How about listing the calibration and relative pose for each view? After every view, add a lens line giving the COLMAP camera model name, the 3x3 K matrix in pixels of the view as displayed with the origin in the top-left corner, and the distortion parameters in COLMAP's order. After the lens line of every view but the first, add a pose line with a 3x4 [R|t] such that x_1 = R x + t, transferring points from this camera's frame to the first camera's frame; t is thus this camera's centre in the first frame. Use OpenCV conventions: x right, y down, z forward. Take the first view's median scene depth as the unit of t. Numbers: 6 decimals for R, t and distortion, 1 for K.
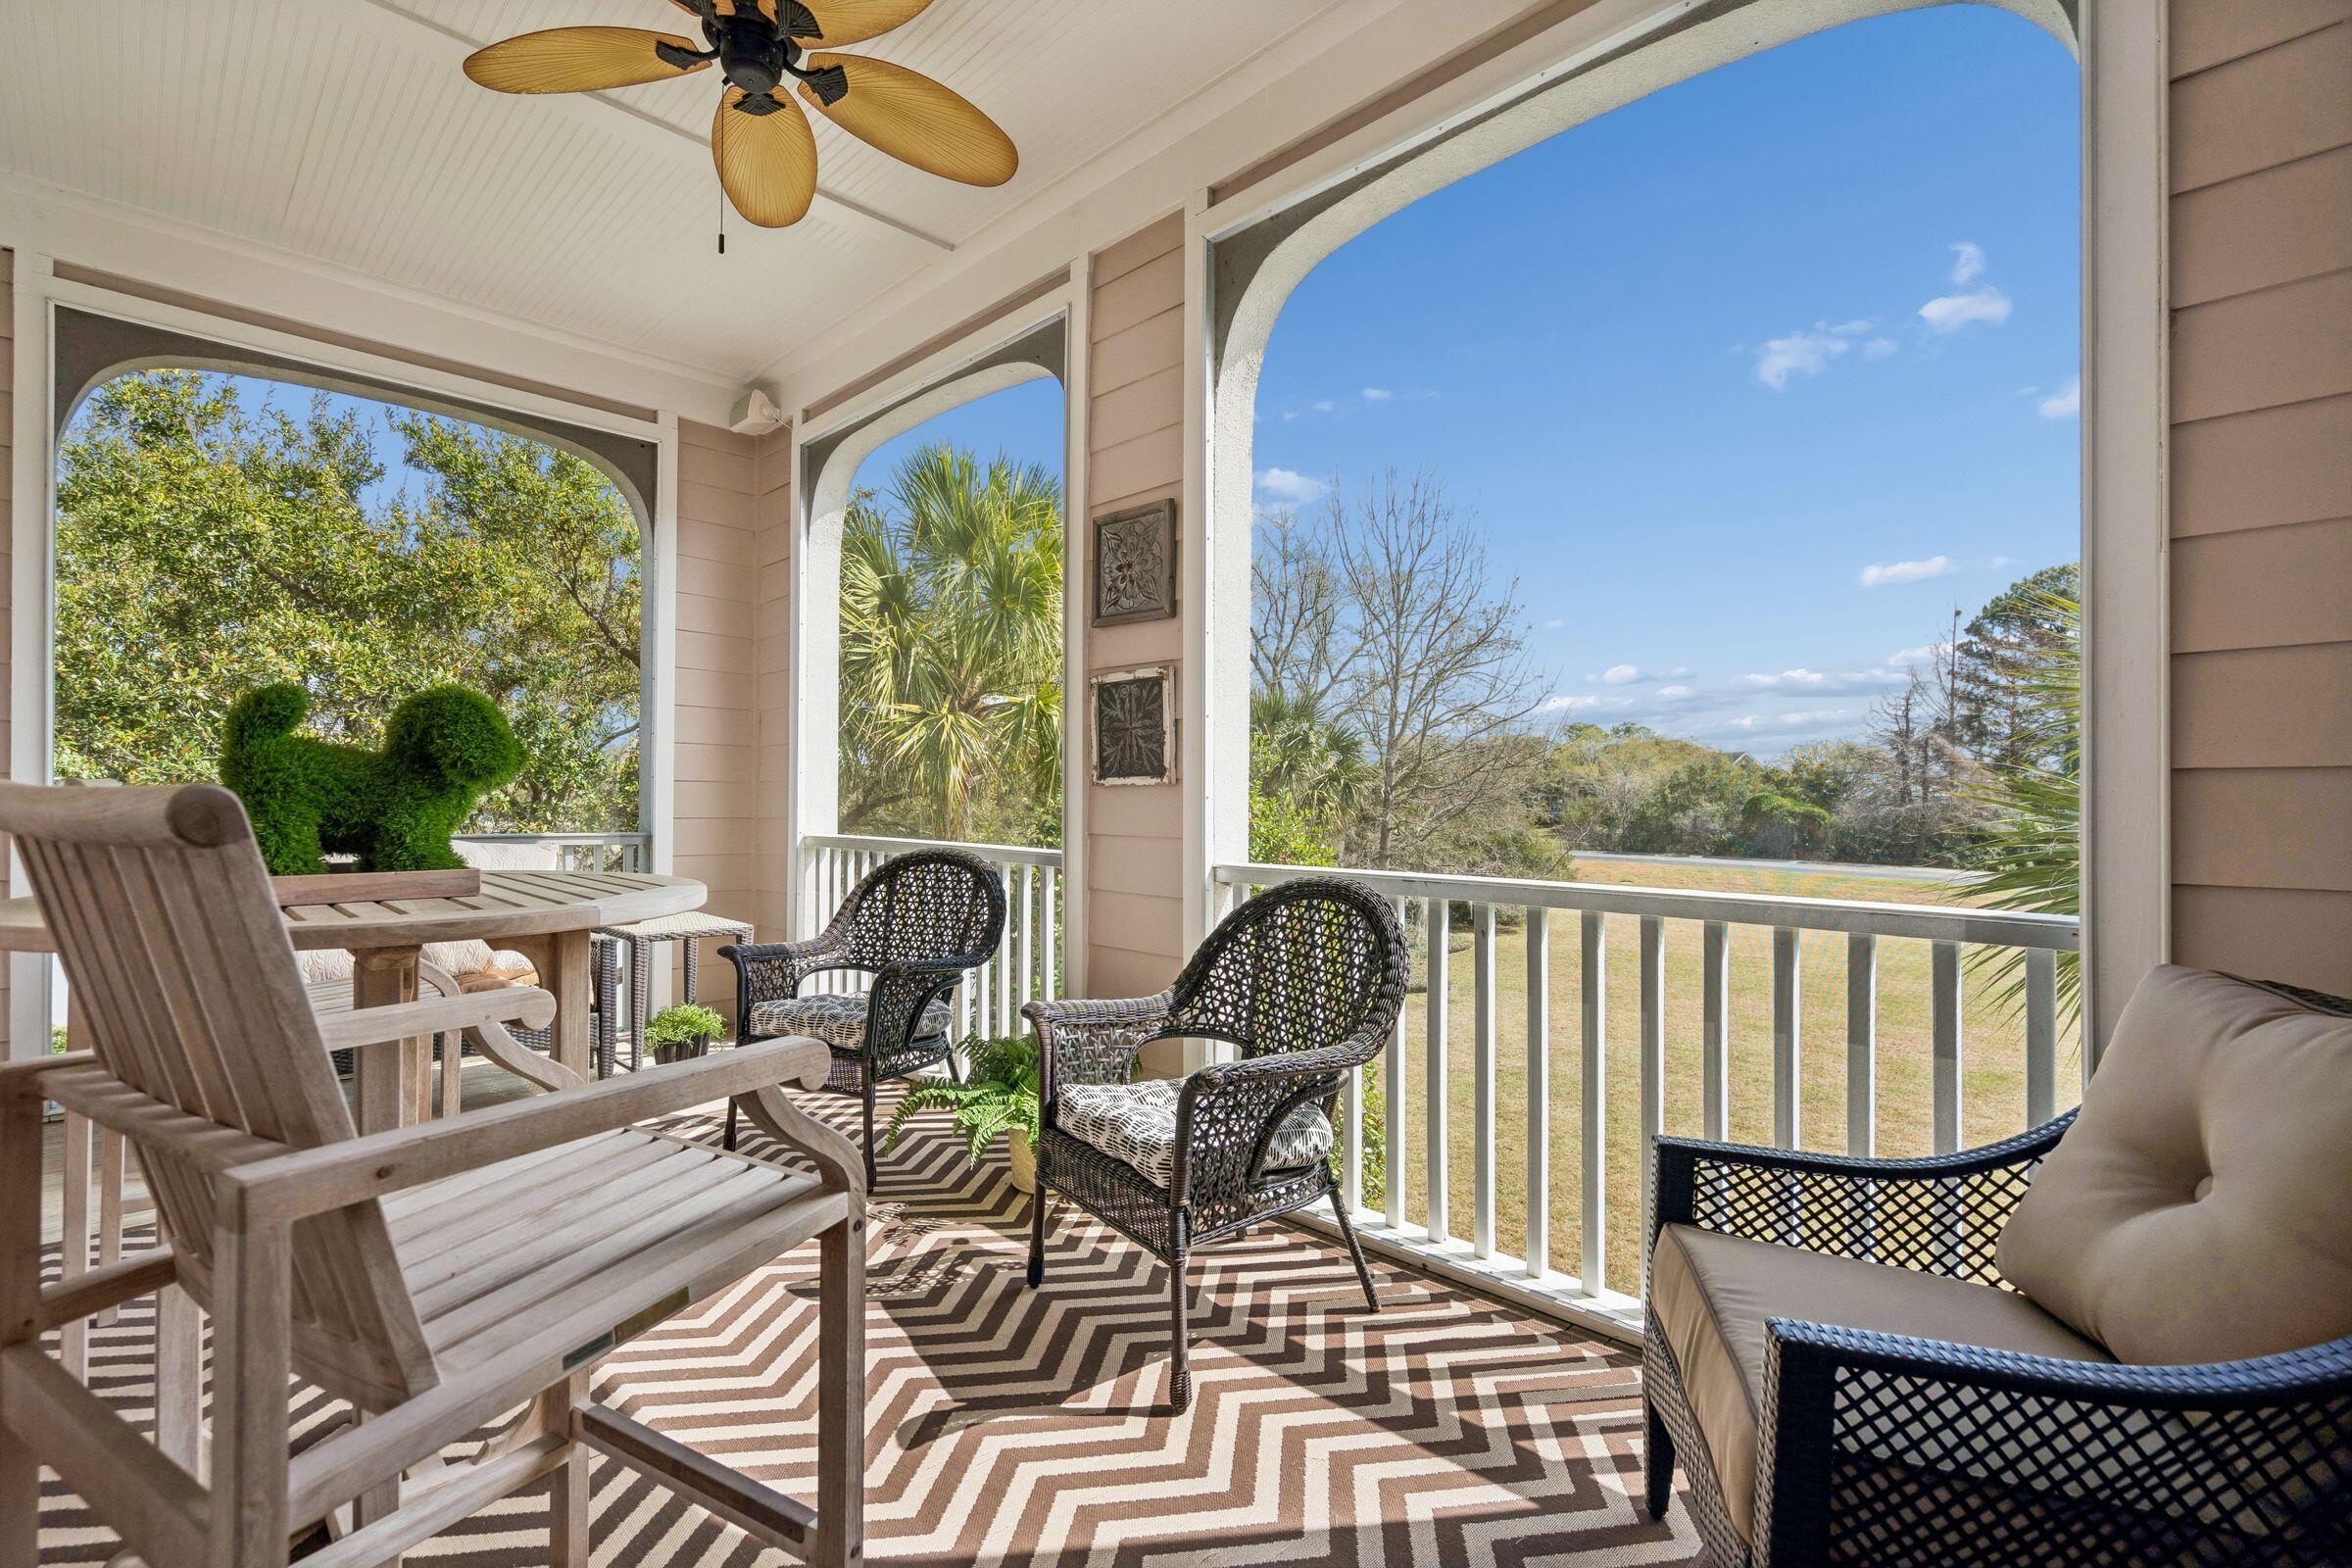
lens RADIAL K [[1078.3, 0, 1170.8], [0, 1078.3, 796.3], [0, 0, 1]] dist [0.001251, -0.000507]
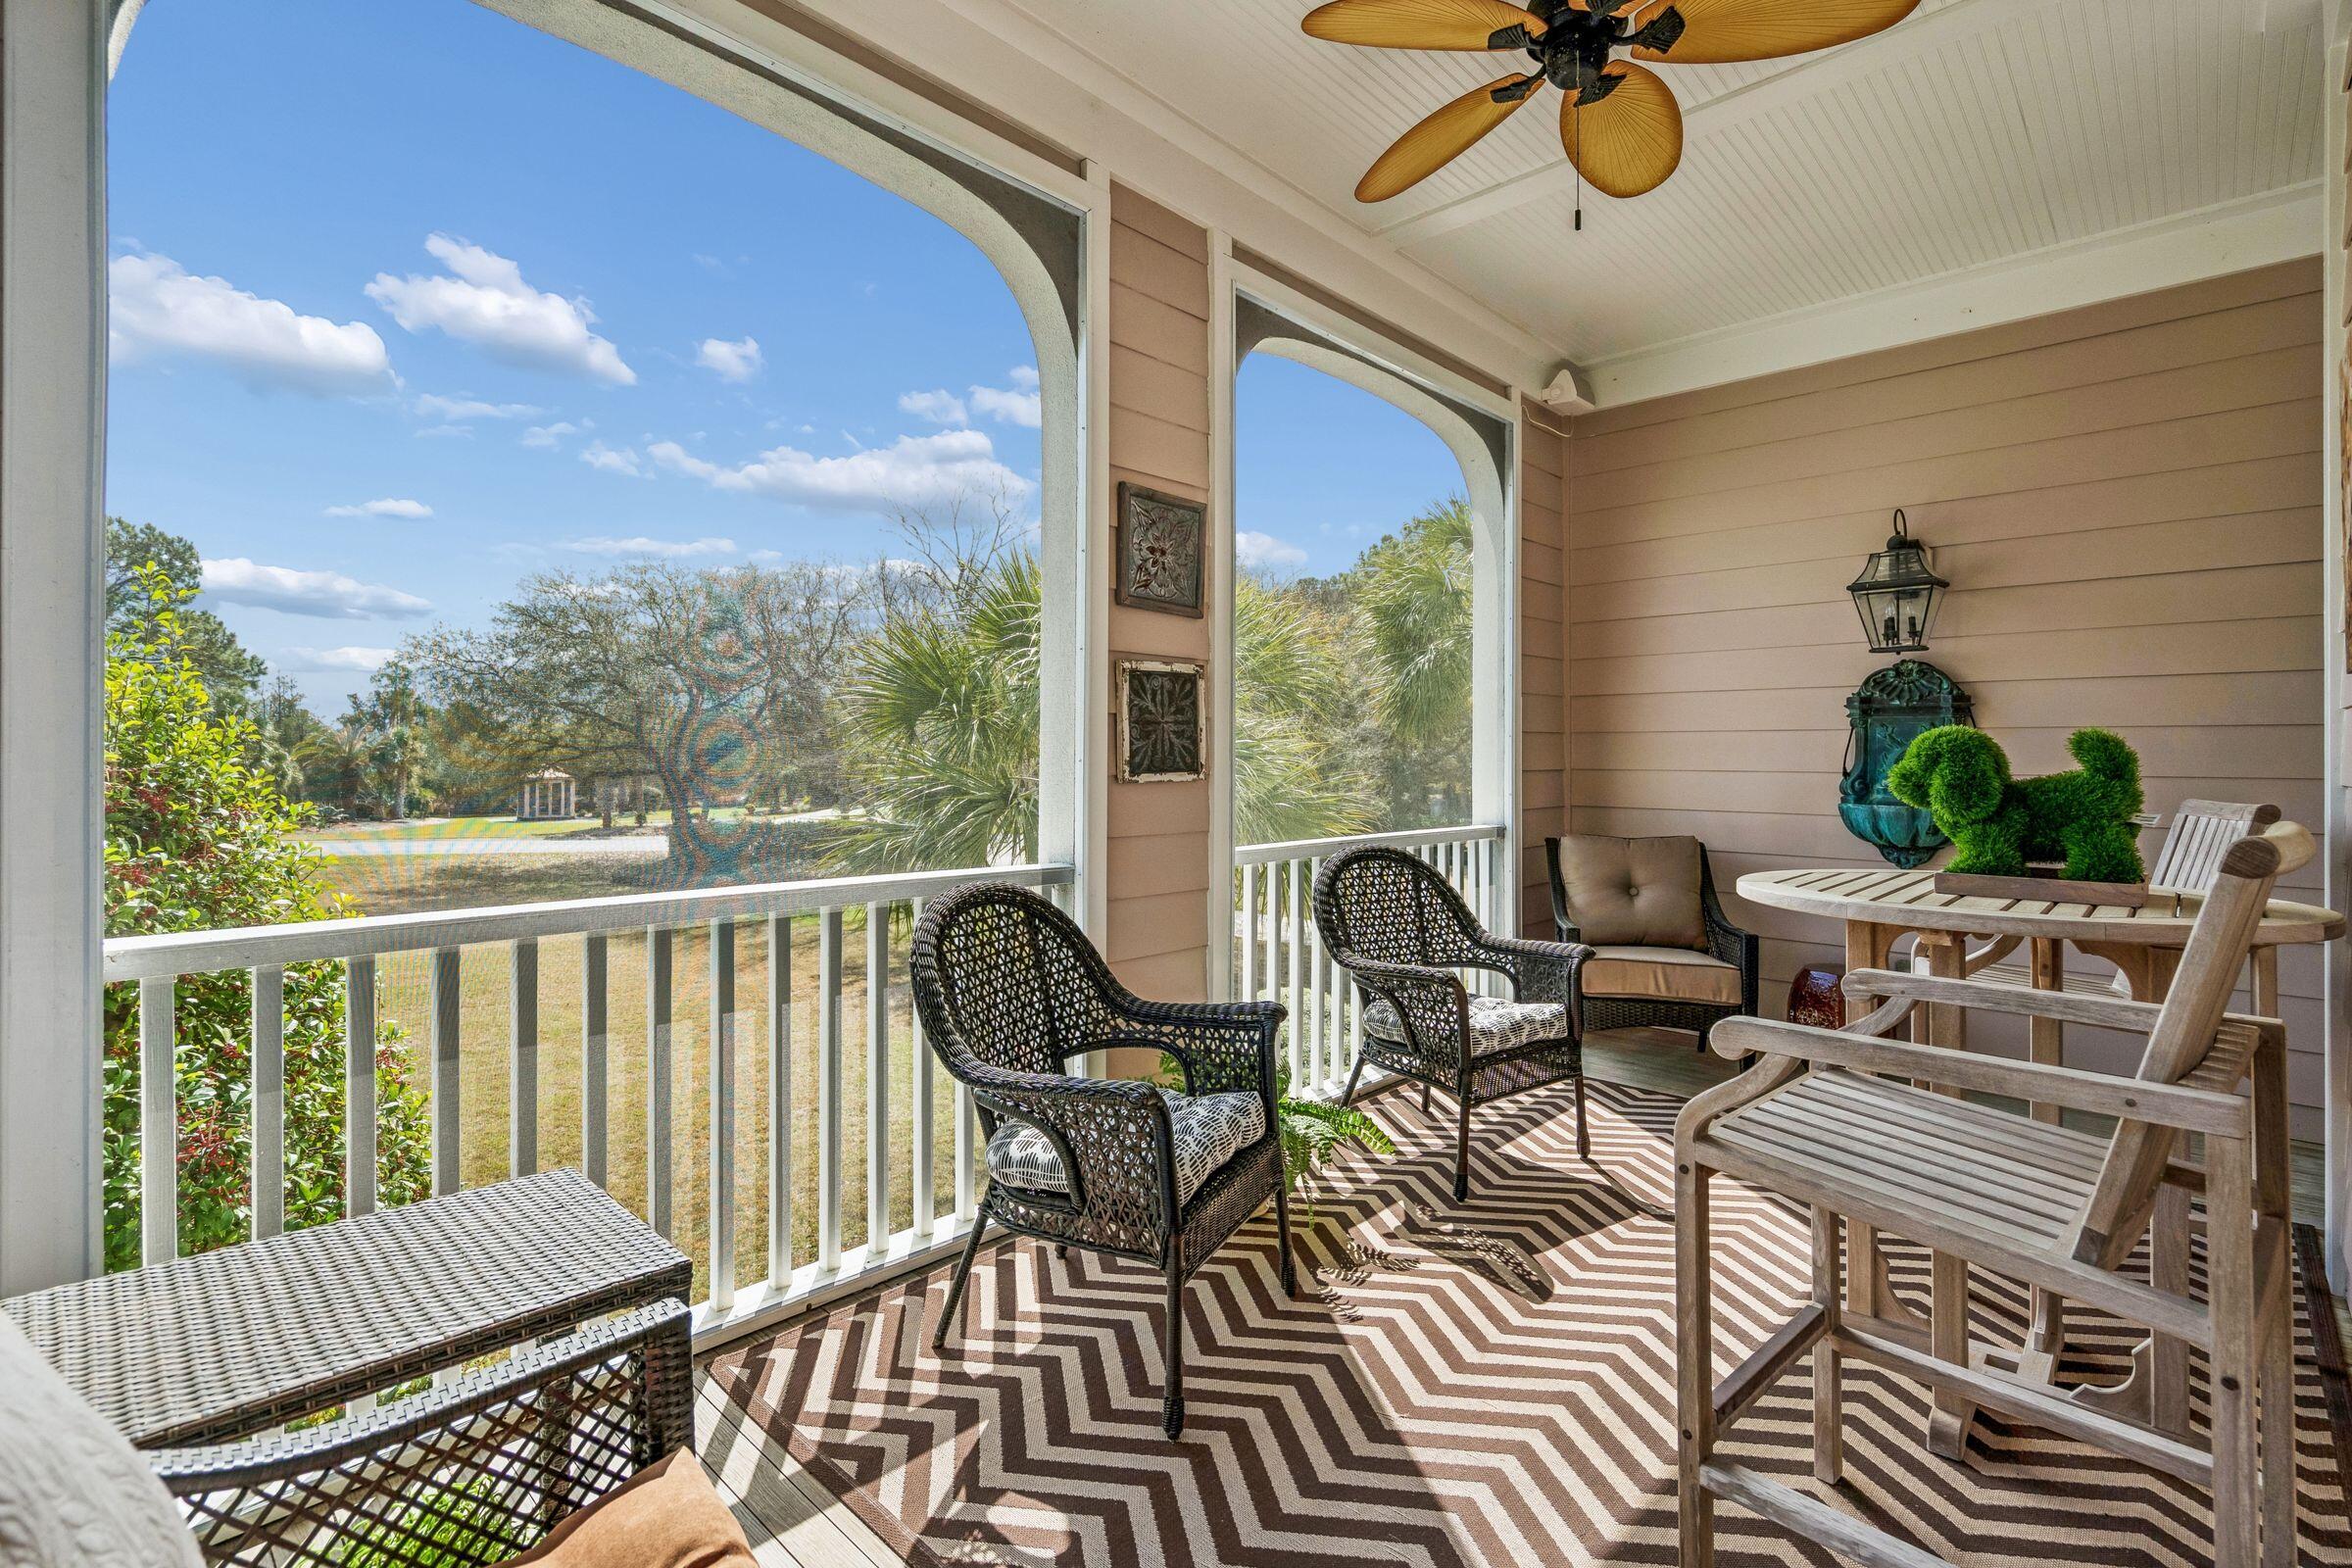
lens RADIAL K [[1078.3, 0, 1170.8], [0, 1078.3, 796.3], [0, 0, 1]] dist [0.001251, -0.000507]
pose [[-0.022270, -0.013032, 0.999667, -1.008004], [0.019574, 0.999718, 0.013469, -0.010616], [-0.999560, 0.019867, -0.022009, 1.033551]]
